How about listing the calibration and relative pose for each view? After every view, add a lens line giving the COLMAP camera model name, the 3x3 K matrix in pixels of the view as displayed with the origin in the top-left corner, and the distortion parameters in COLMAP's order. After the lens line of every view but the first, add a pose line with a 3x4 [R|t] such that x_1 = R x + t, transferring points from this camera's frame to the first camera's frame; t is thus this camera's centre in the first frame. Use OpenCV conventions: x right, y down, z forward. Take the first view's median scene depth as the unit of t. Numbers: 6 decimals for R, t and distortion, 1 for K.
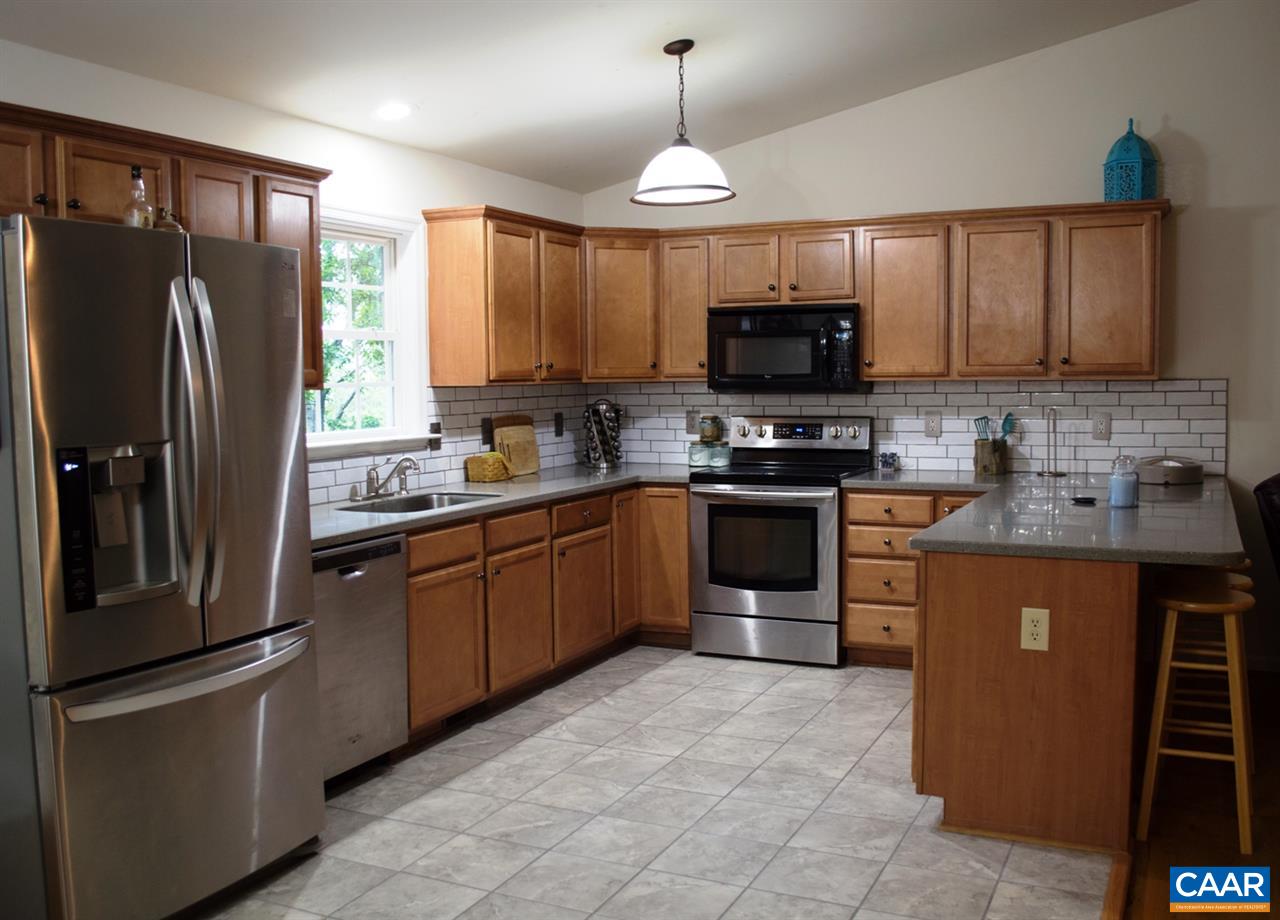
lens RADIAL K [[1164.0, 0, 674.5], [0, 1164.0, 460.7], [0, 0, 1]] dist [-0.072498, -0.009091]
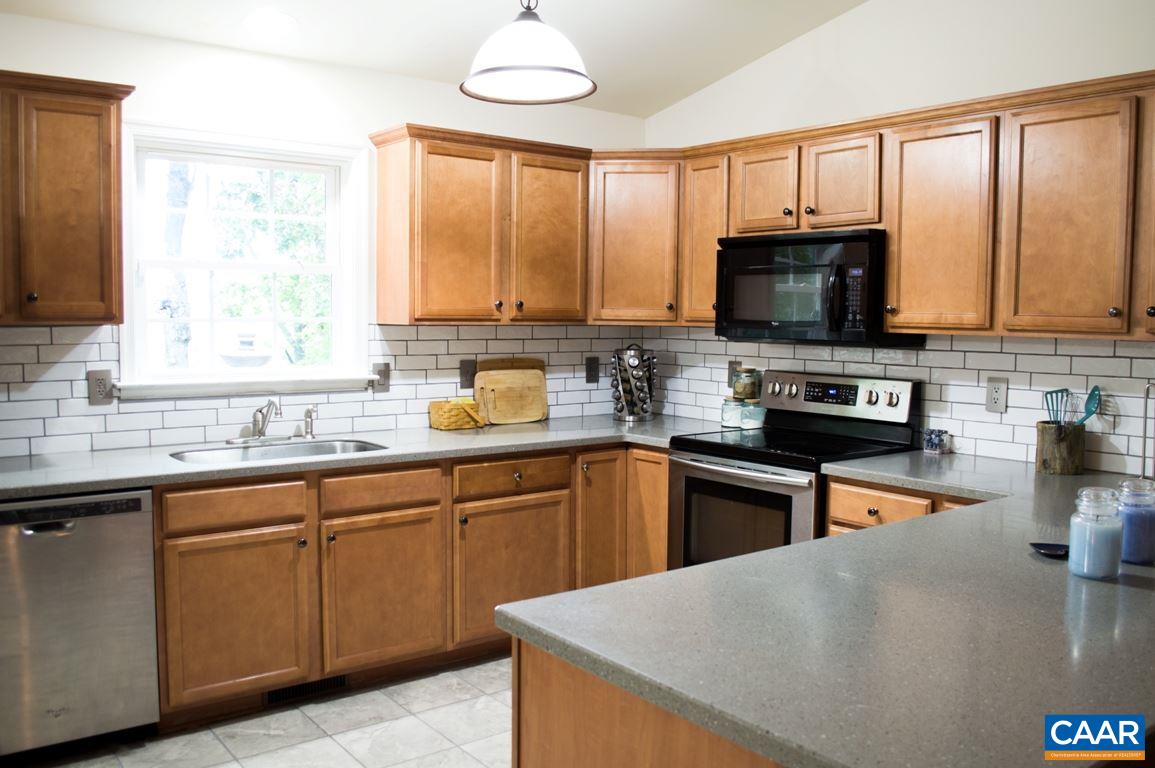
lens RADIAL K [[963.1, 0, 601.7], [0, 963.1, 384.6], [0, 0, 1]] dist [-0.087389, 0.015051]
pose [[0.890427, 0.055453, -0.451736, 0.298909], [-0.056692, 0.998333, 0.010804, -0.033516], [0.451582, 0.015990, 0.892086, 0.391042]]
